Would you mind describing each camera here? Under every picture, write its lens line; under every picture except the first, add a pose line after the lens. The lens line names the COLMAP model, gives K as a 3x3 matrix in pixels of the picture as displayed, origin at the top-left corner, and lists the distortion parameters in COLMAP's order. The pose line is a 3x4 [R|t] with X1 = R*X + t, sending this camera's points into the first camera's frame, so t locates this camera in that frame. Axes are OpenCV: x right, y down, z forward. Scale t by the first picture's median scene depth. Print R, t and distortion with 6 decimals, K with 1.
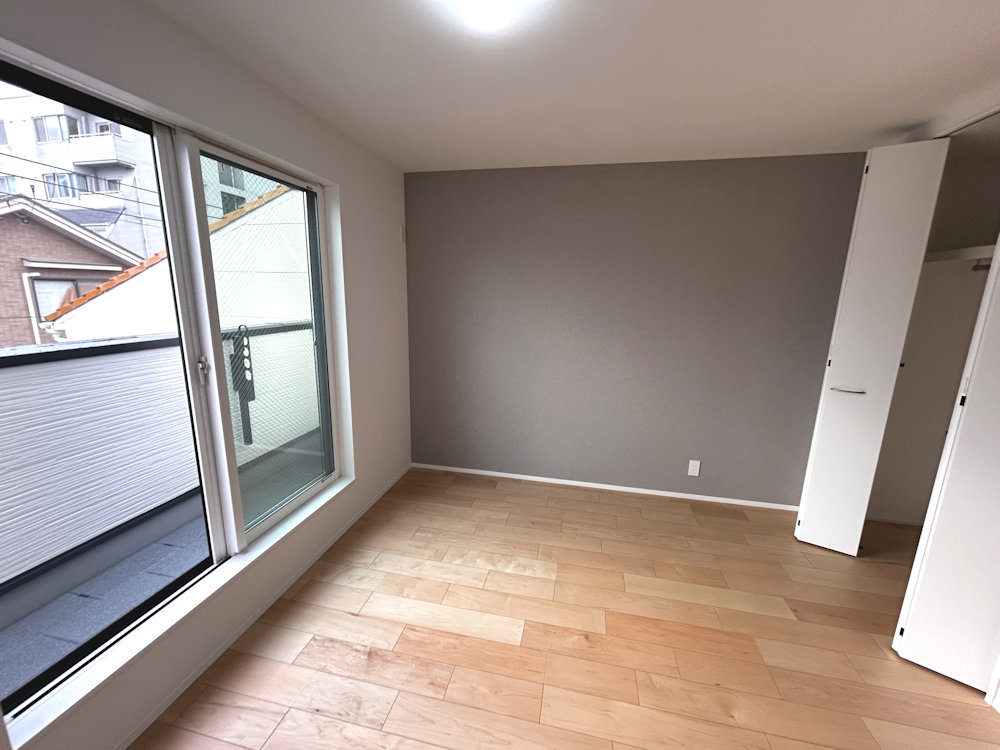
lens RADIAL K [[403.0, 0, 498.6], [0, 403.0, 377.0], [0, 0, 1]] dist [0.000121, -0.000064]
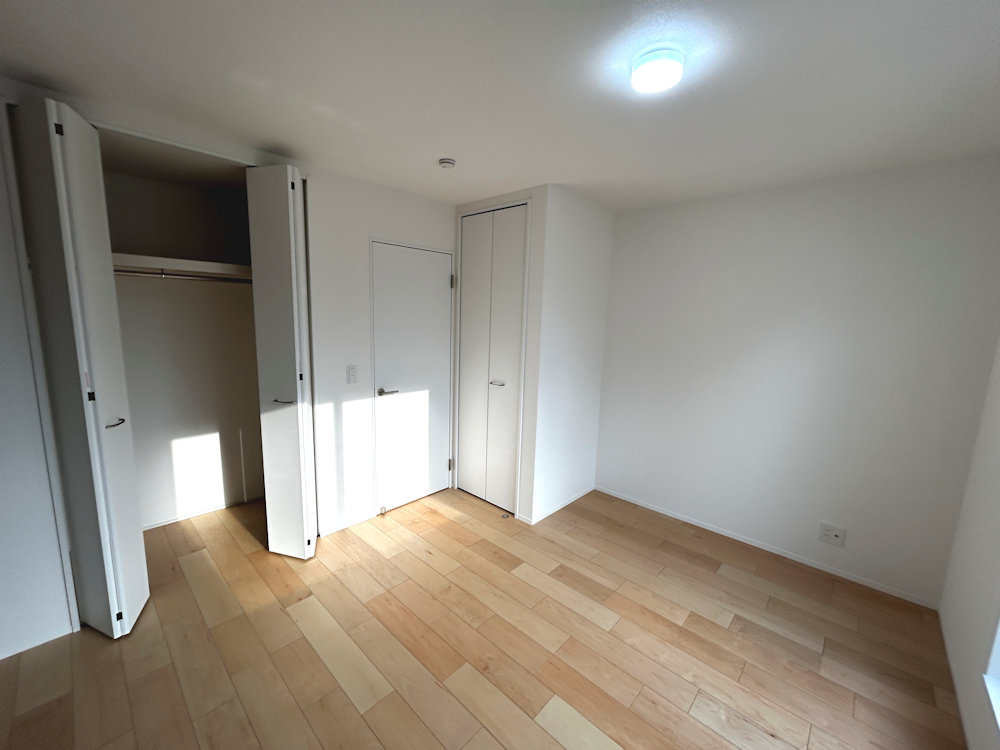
lens RADIAL K [[403.0, 0, 498.6], [0, 403.0, 377.0], [0, 0, 1]] dist [0.000121, -0.000064]
pose [[-0.856936, -0.121194, 0.500971, -0.223522], [0.062289, 0.940488, 0.334070, -0.361754], [-0.511645, 0.317482, -0.798389, 1.650079]]
